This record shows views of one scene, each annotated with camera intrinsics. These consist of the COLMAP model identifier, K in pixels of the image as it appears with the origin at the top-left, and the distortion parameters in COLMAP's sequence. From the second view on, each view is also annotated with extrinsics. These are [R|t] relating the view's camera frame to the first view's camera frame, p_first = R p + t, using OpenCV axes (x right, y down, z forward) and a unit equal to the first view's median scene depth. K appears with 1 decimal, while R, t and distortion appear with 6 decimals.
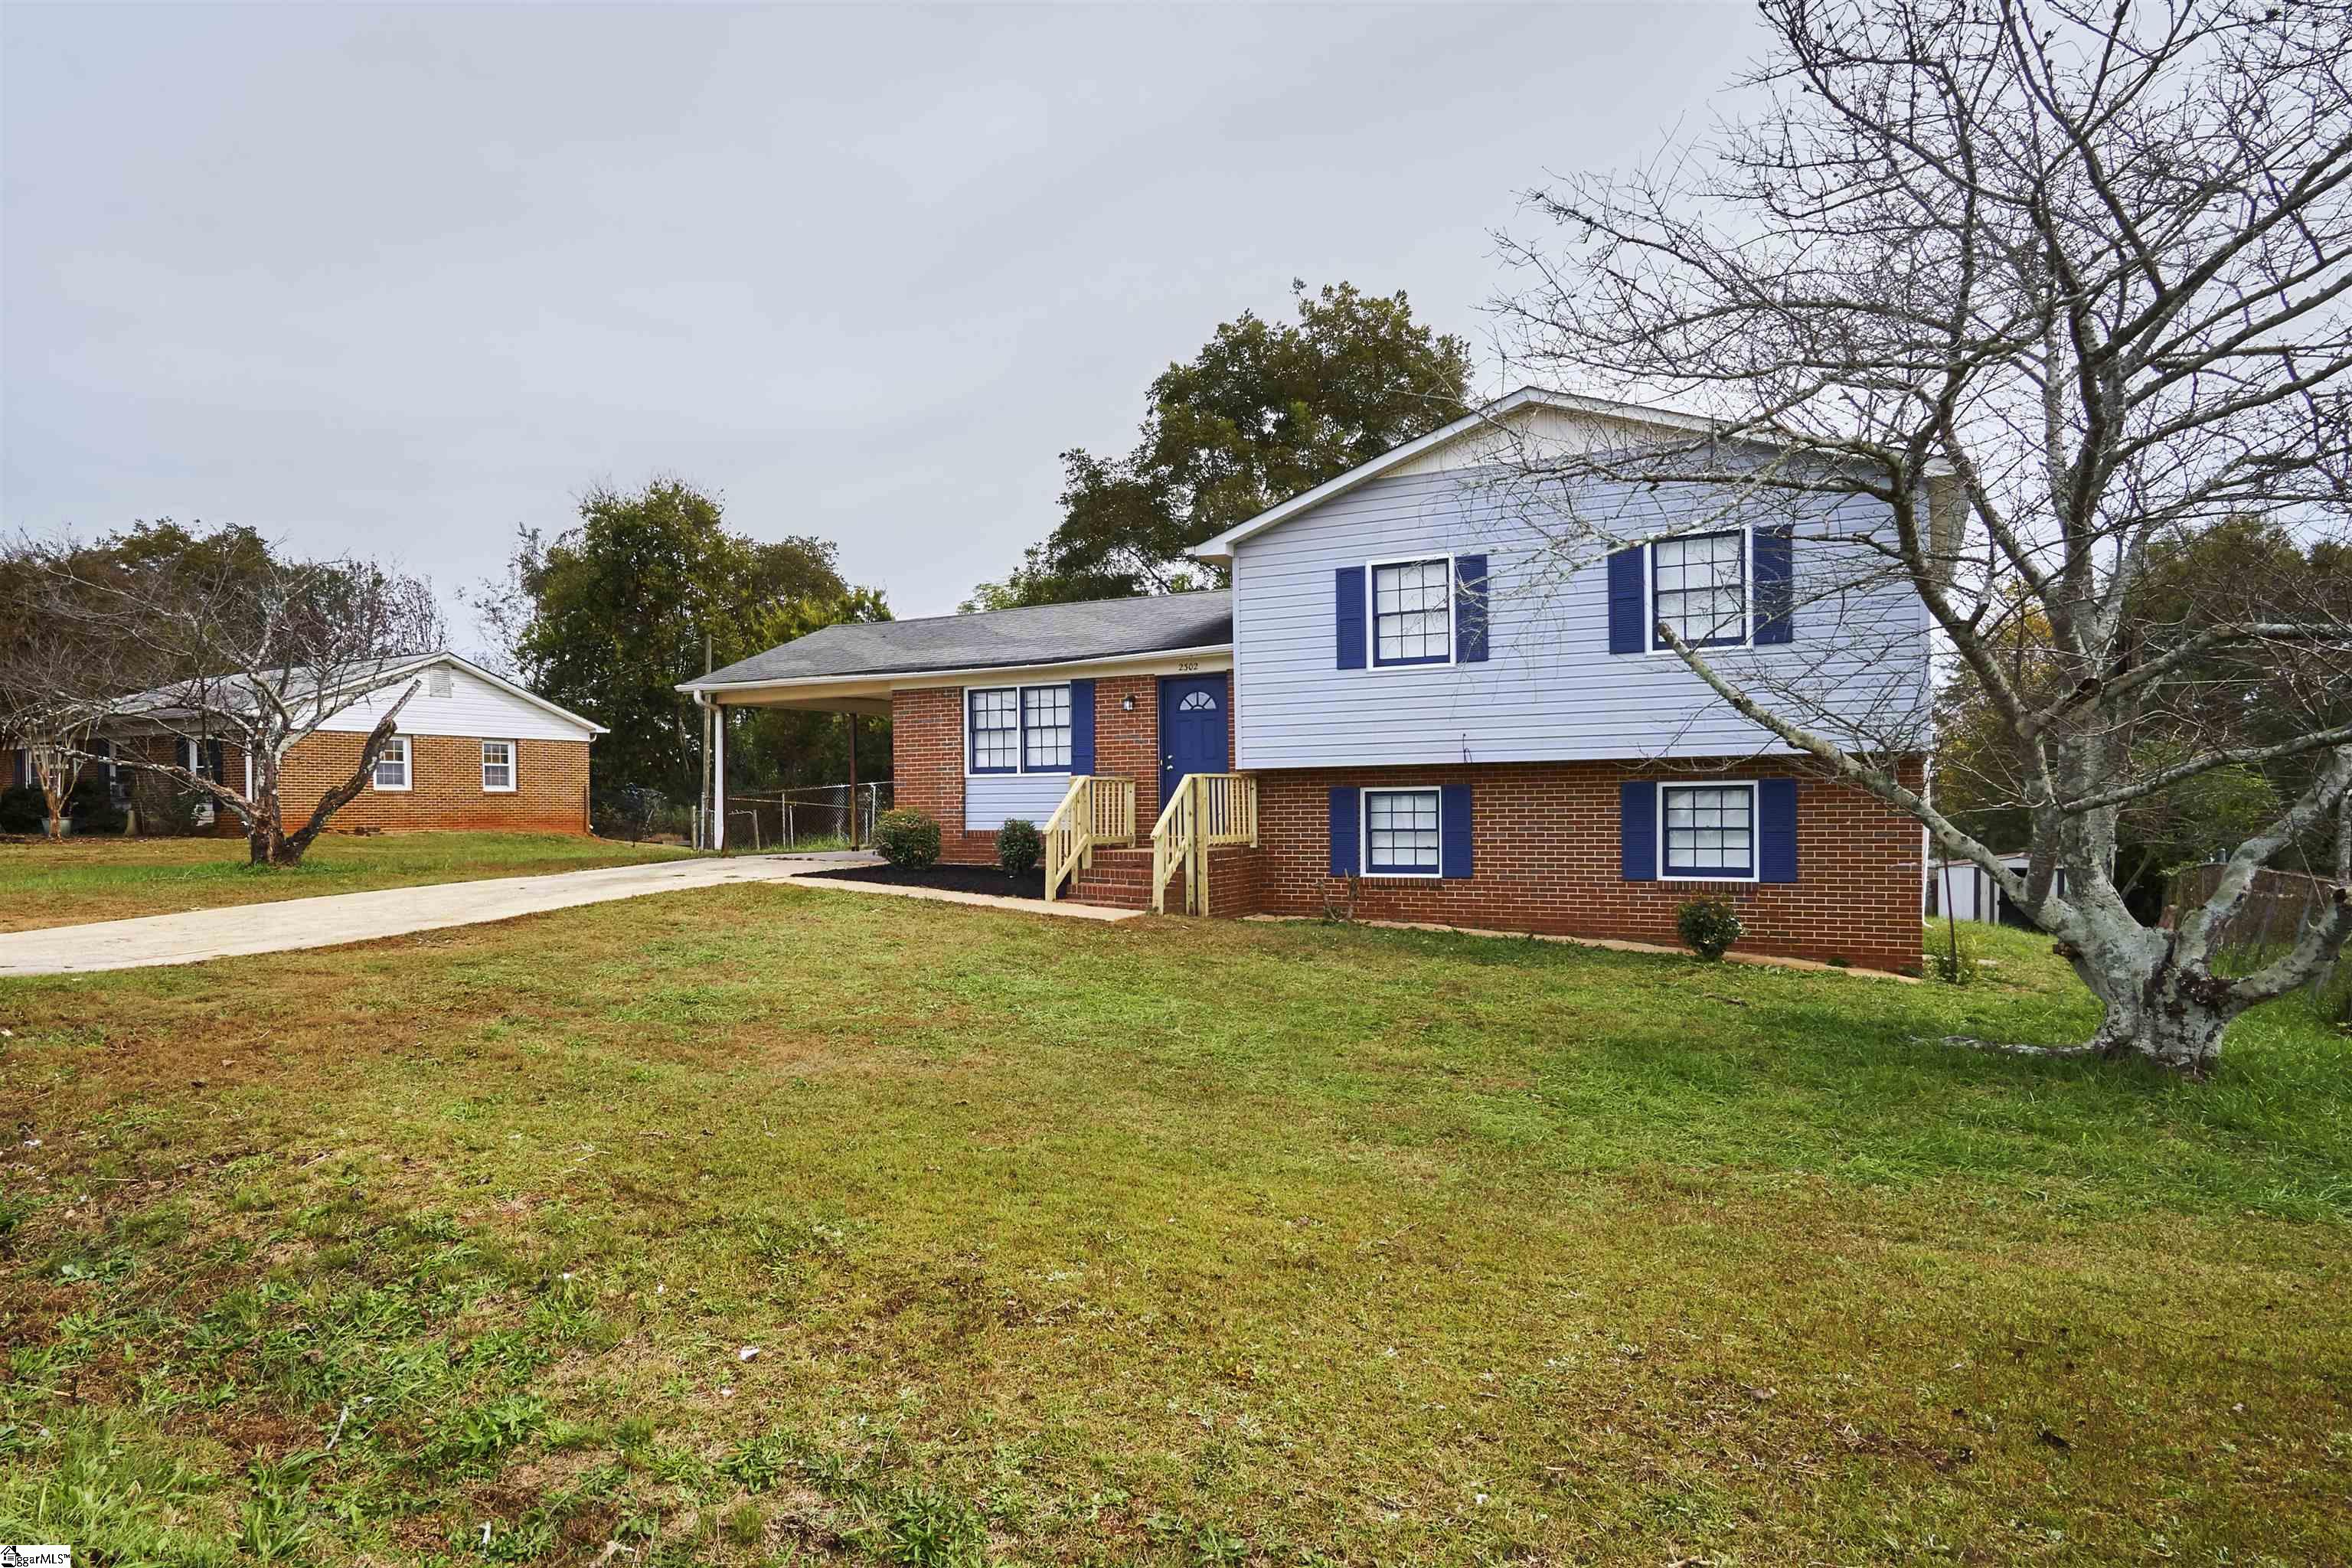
lens RADIAL K [[1253.9, 0, 1176.0], [0, 1253.9, 784.0], [0, 0, 1]] dist [-0.006430, 0.003066]
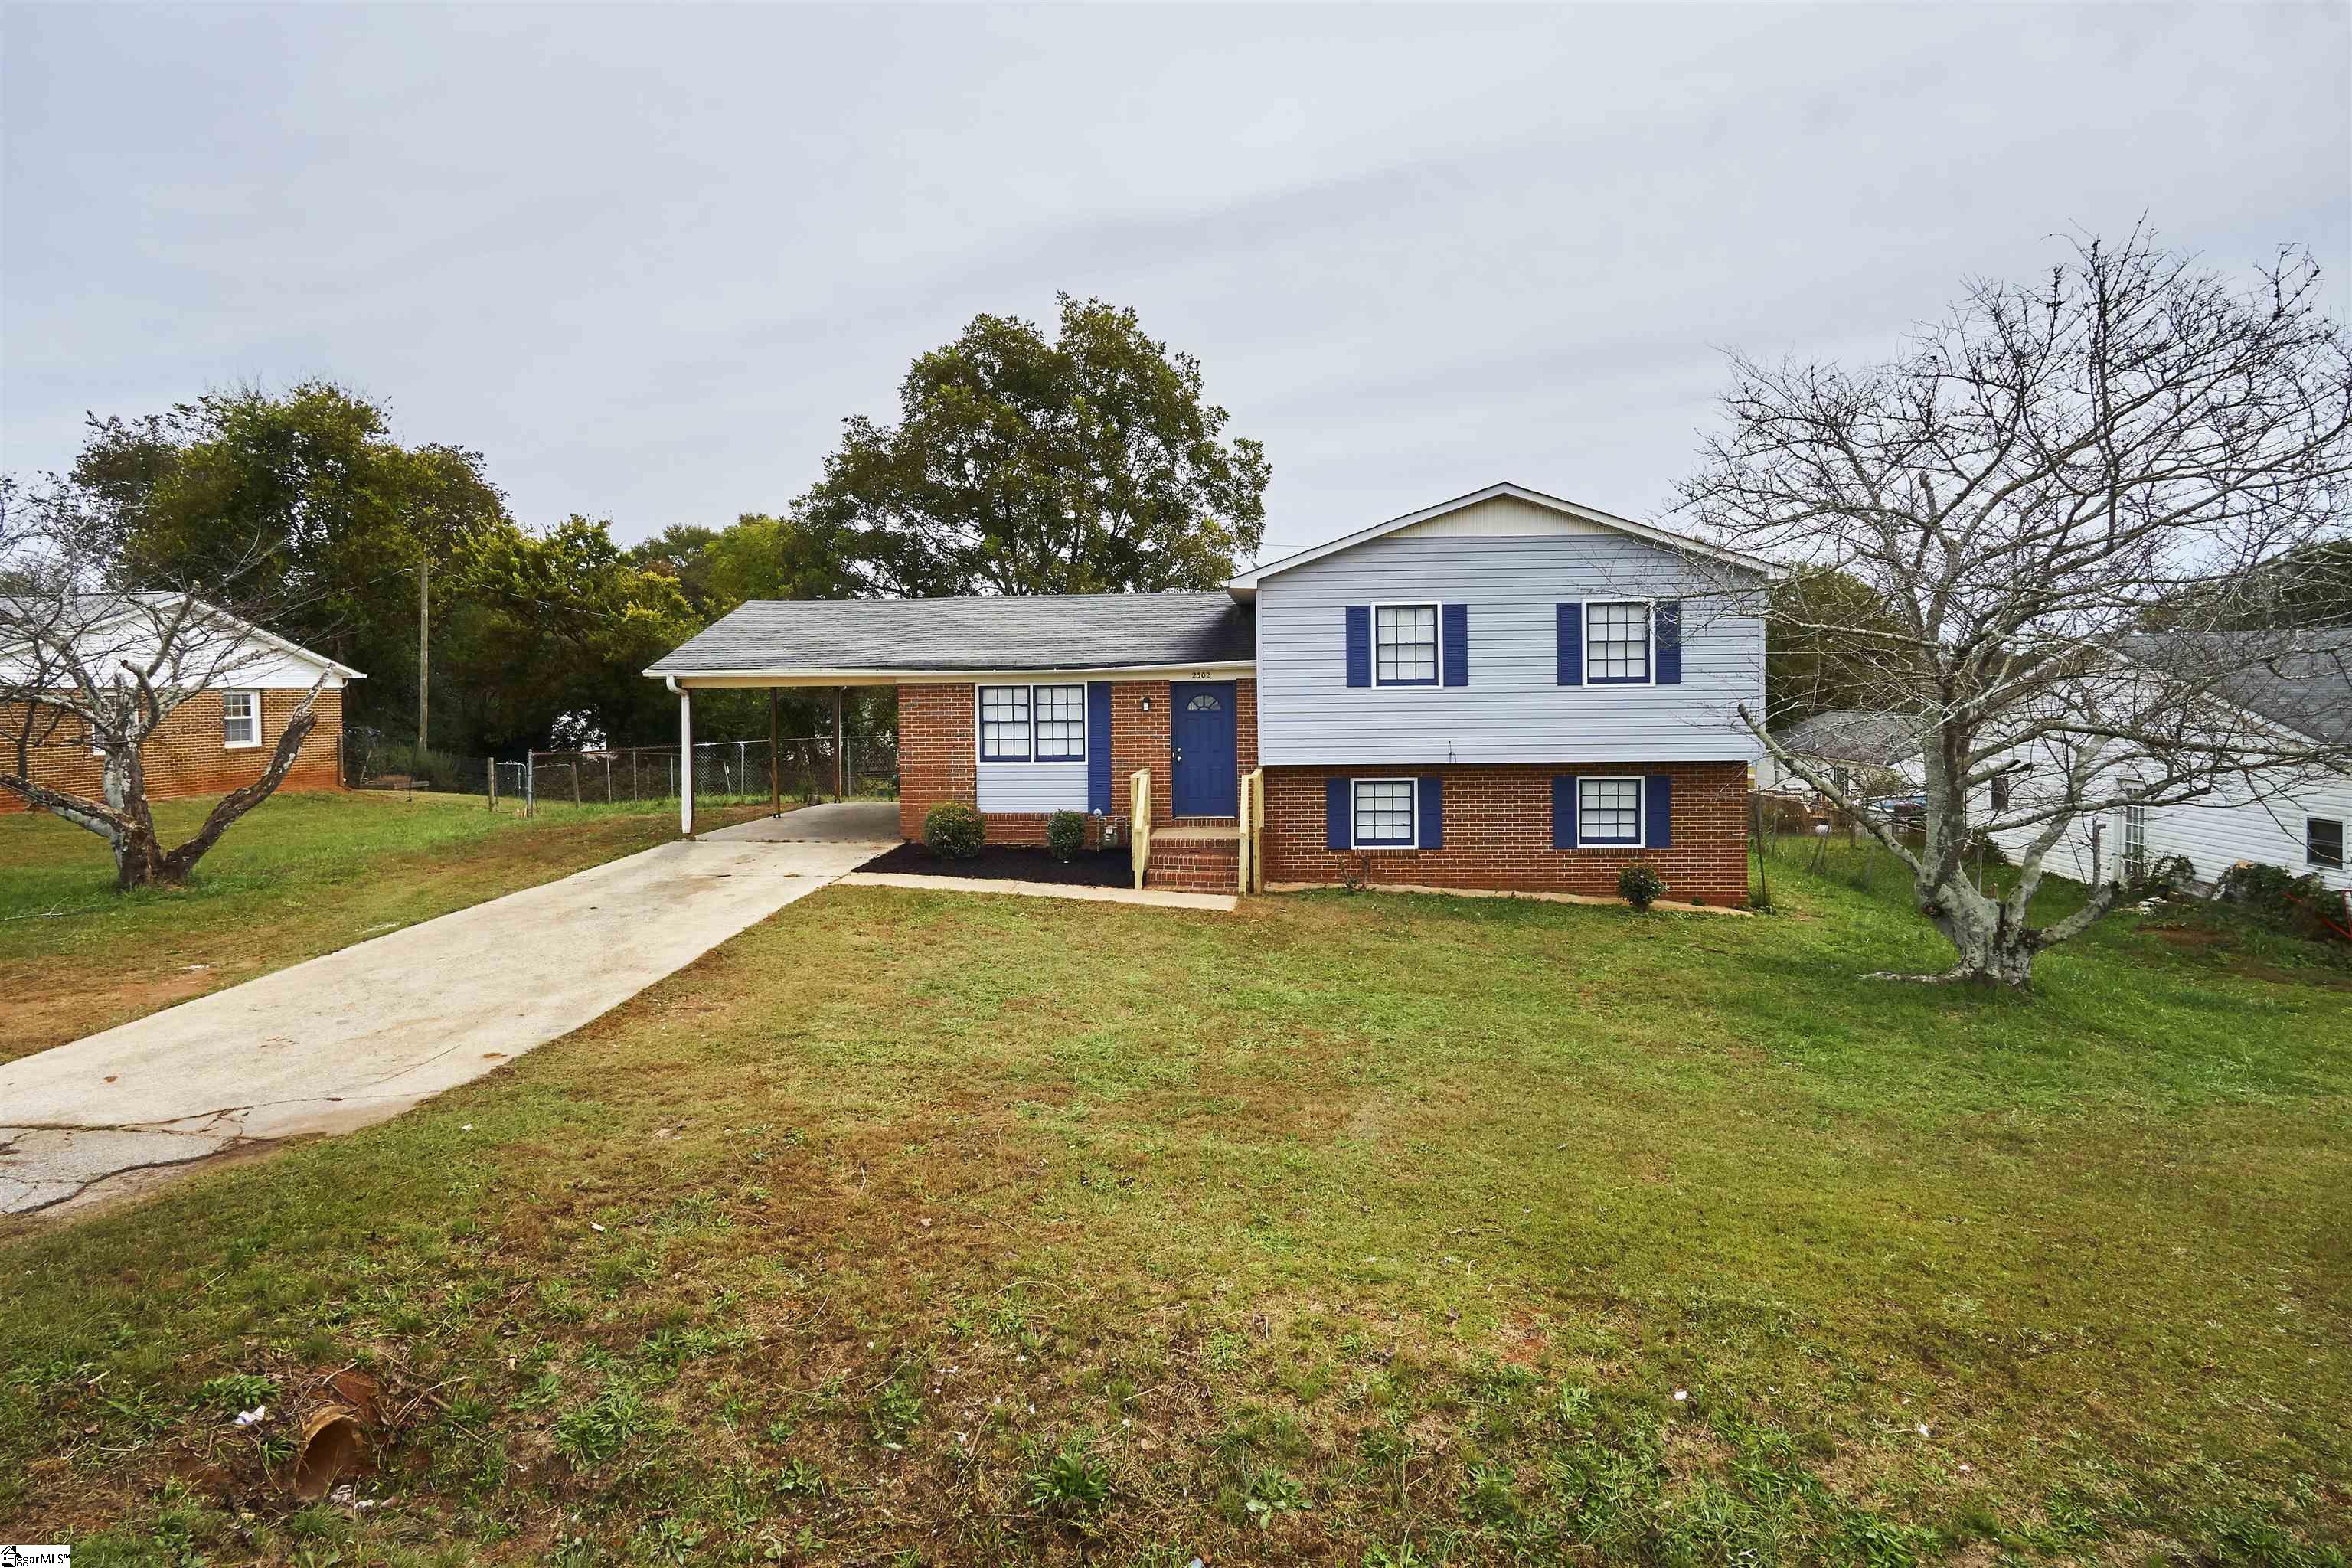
lens RADIAL K [[1053.8, 0, 1249.5], [0, 1053.8, 694.3], [0, 0, 1]] dist [-0.011506, 0.000566]
pose [[0.922727, 0.005218, 0.385418, -0.333447], [-0.006074, 0.999981, 0.001005, -0.077050], [-0.385406, -0.003268, 0.922741, 0.061882]]
